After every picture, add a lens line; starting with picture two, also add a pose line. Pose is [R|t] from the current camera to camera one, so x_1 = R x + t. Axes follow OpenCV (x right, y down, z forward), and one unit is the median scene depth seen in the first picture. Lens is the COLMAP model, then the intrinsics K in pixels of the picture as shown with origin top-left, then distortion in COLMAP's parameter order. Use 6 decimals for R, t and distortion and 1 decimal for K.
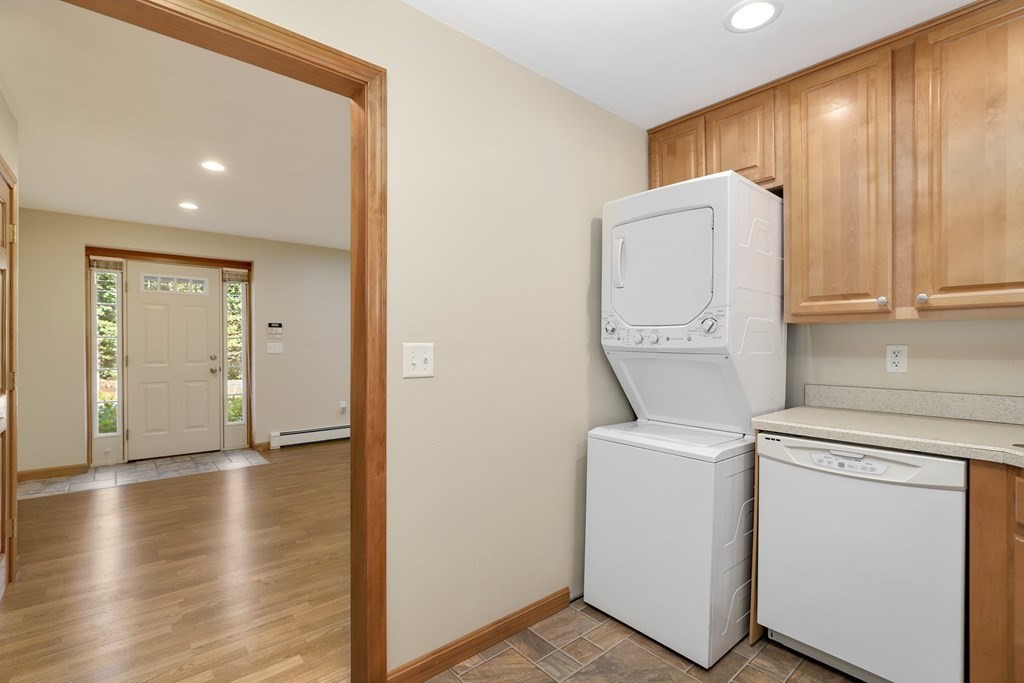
lens RADIAL K [[477.0, 0, 512.0], [0, 477.0, 341.5], [0, 0, 1]] dist [-0.015328, -0.000076]
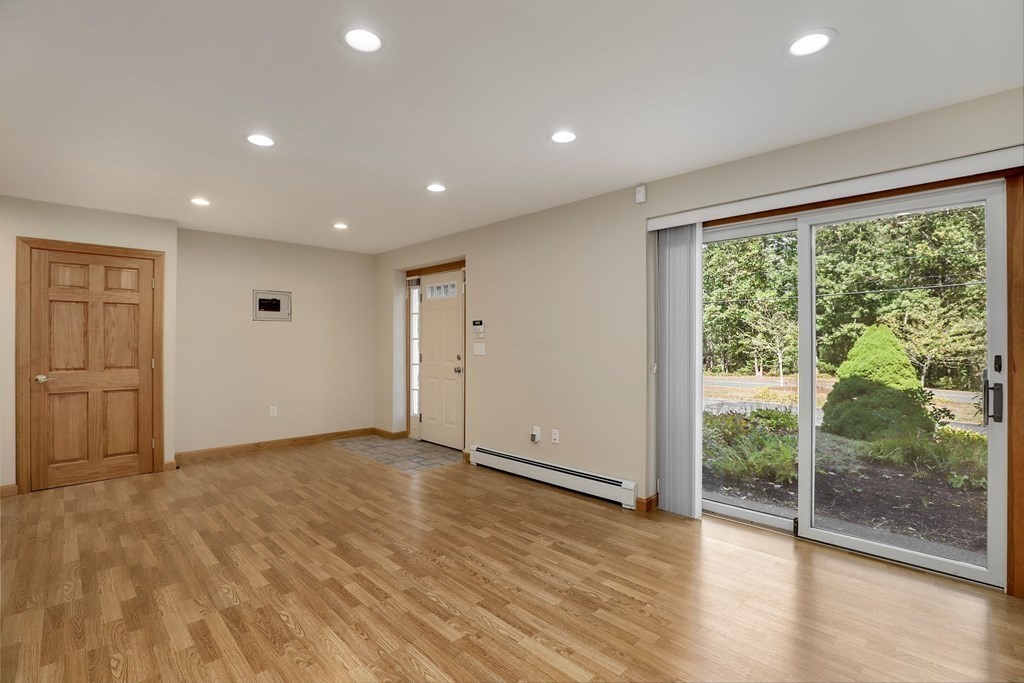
lens RADIAL K [[477.0, 0, 512.0], [0, 477.0, 341.5], [0, 0, 1]] dist [-0.015328, -0.000076]
pose [[0.052054, -0.003350, -0.998639, 0.395042], [0.004261, 0.999986, -0.003132, 0.002929], [0.998635, -0.004092, 0.052067, 1.059457]]
